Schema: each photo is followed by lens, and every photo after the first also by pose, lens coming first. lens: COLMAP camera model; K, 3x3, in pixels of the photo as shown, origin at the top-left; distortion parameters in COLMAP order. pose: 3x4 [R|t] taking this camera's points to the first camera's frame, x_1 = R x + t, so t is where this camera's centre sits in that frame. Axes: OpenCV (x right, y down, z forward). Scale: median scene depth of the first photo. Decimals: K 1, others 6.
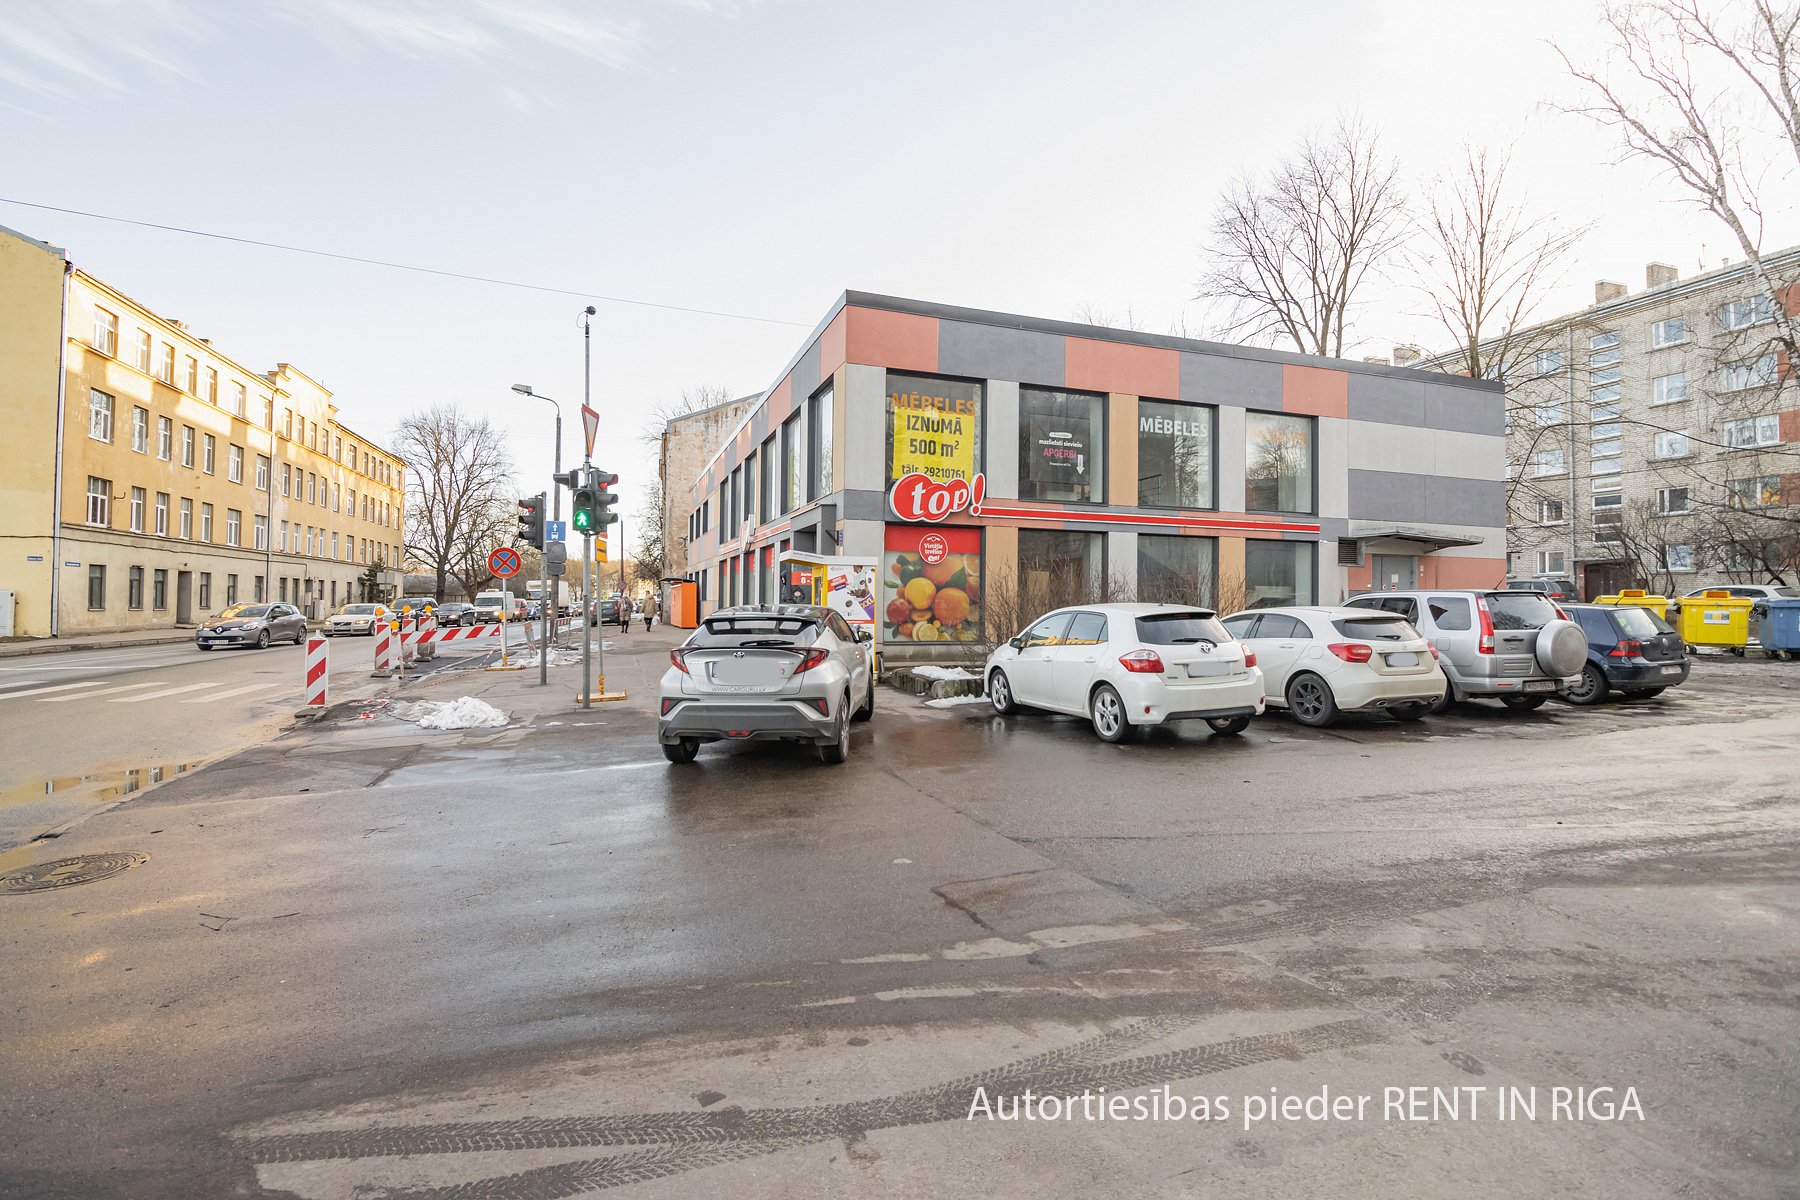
lens RADIAL K [[841.4, 0, 900.0], [0, 841.4, 600.0], [0, 0, 1]] dist [-0.042040, 0.000134]
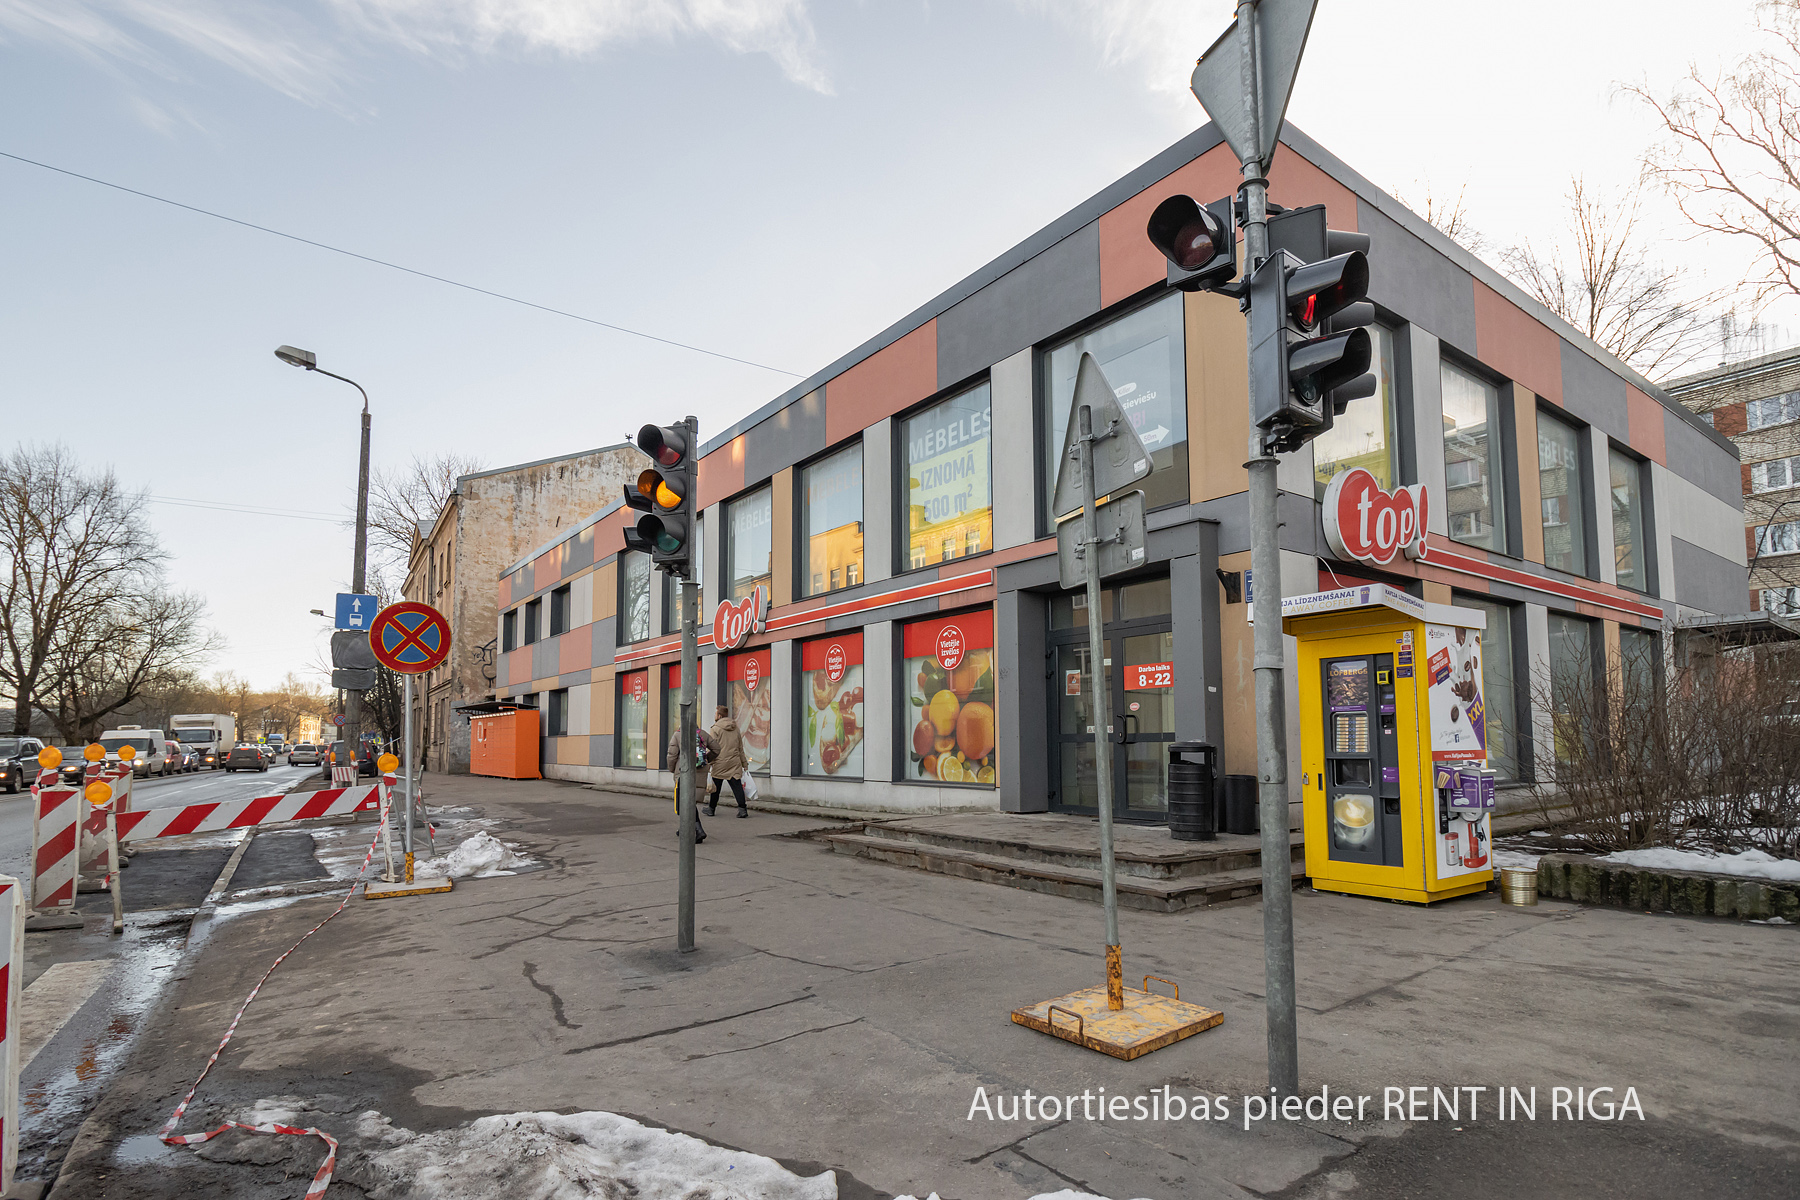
lens RADIAL K [[843.0, 0, 902.9], [0, 843.0, 644.0], [0, 0, 1]] dist [-0.038779, -0.001621]
pose [[0.936171, 0.001941, 0.351539, -0.174458], [0.033252, 0.995012, -0.094048, 0.000034], [-0.349969, 0.099734, 0.931437, 0.241563]]
